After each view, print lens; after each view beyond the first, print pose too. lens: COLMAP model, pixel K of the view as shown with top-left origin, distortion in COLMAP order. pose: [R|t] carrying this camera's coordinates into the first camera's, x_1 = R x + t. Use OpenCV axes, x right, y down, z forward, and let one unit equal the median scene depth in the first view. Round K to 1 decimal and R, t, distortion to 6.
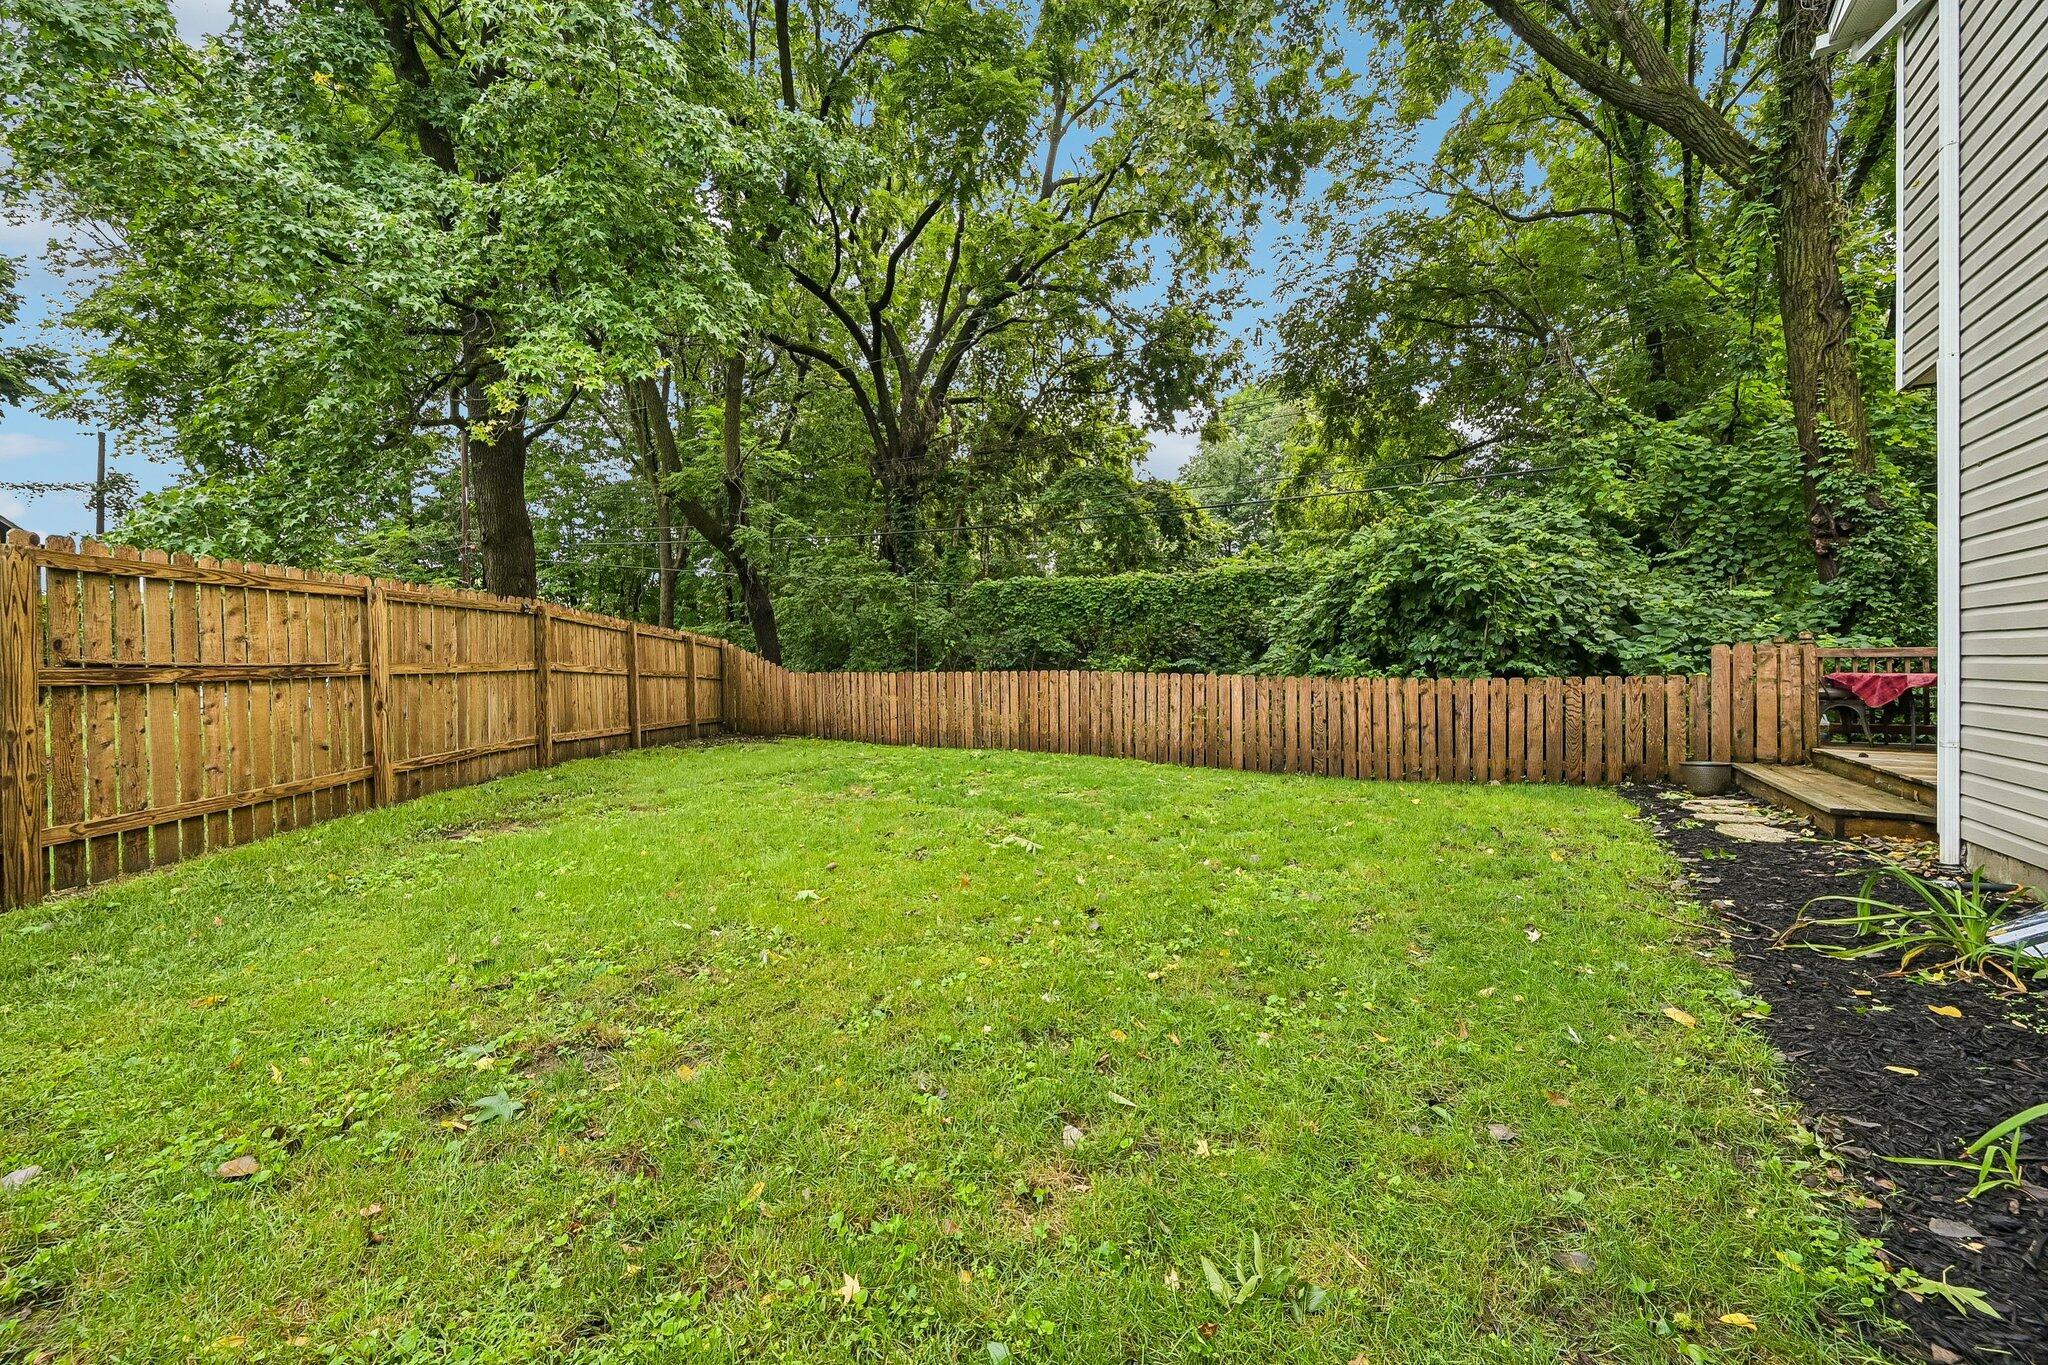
lens RADIAL K [[818.0, 0, 1012.6], [0, 818.0, 663.2], [0, 0, 1]] dist [0.004032, -0.002253]
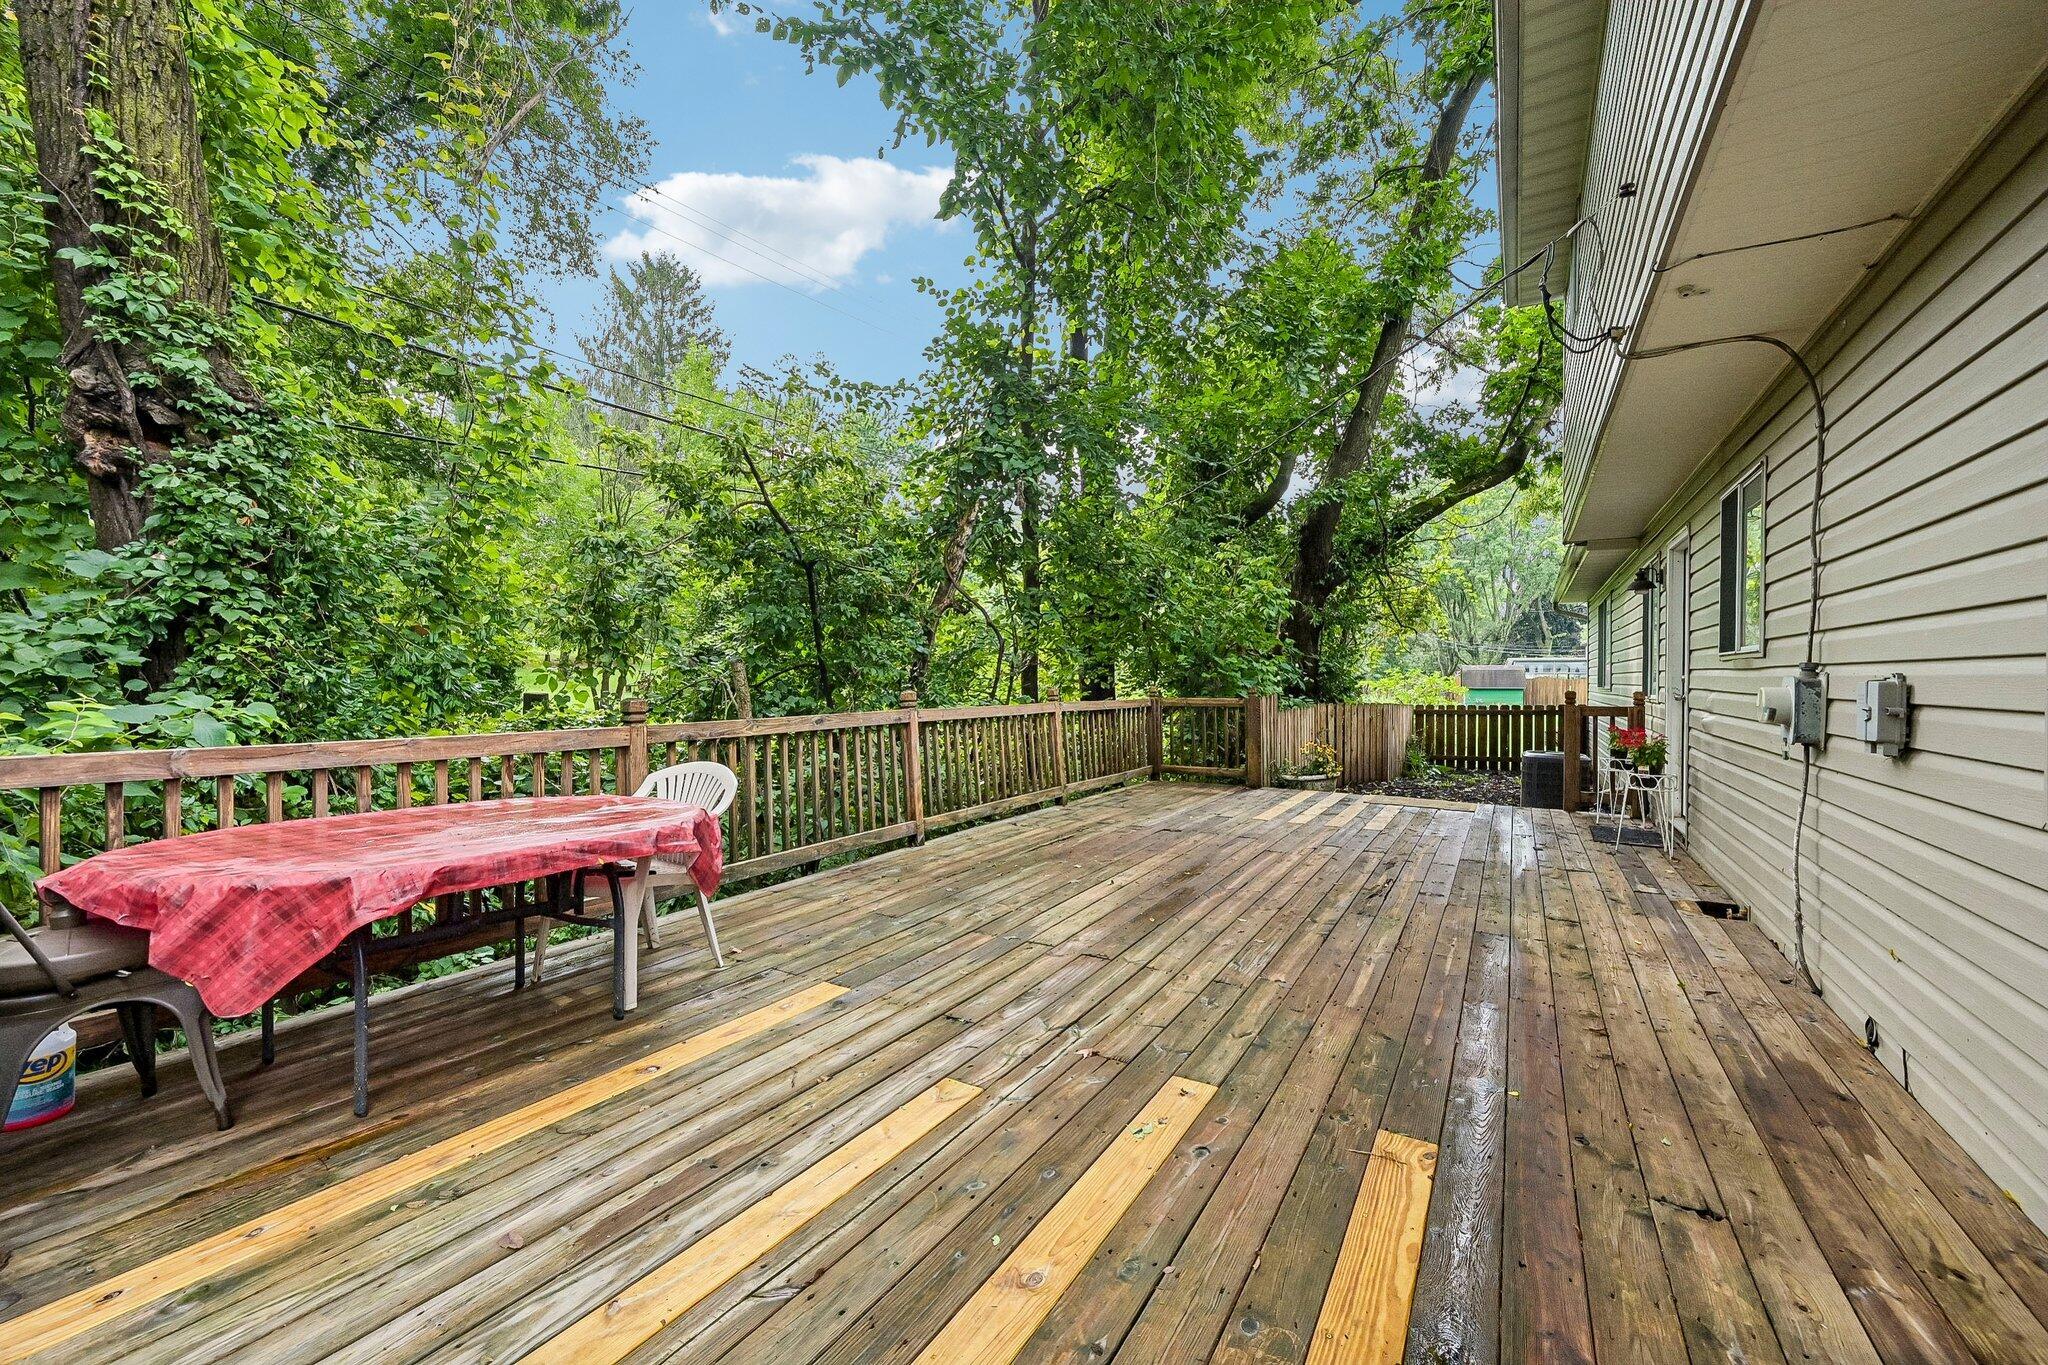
lens RADIAL K [[818.0, 0, 1012.5], [0, 818.0, 699.6], [0, 0, 1]] dist [0.004032, -0.002253]
pose [[-0.007588, -0.010688, 0.999914, 0.612821], [-0.011896, 0.999873, 0.010597, -0.036545], [-0.999900, -0.011815, -0.007715, 0.586510]]
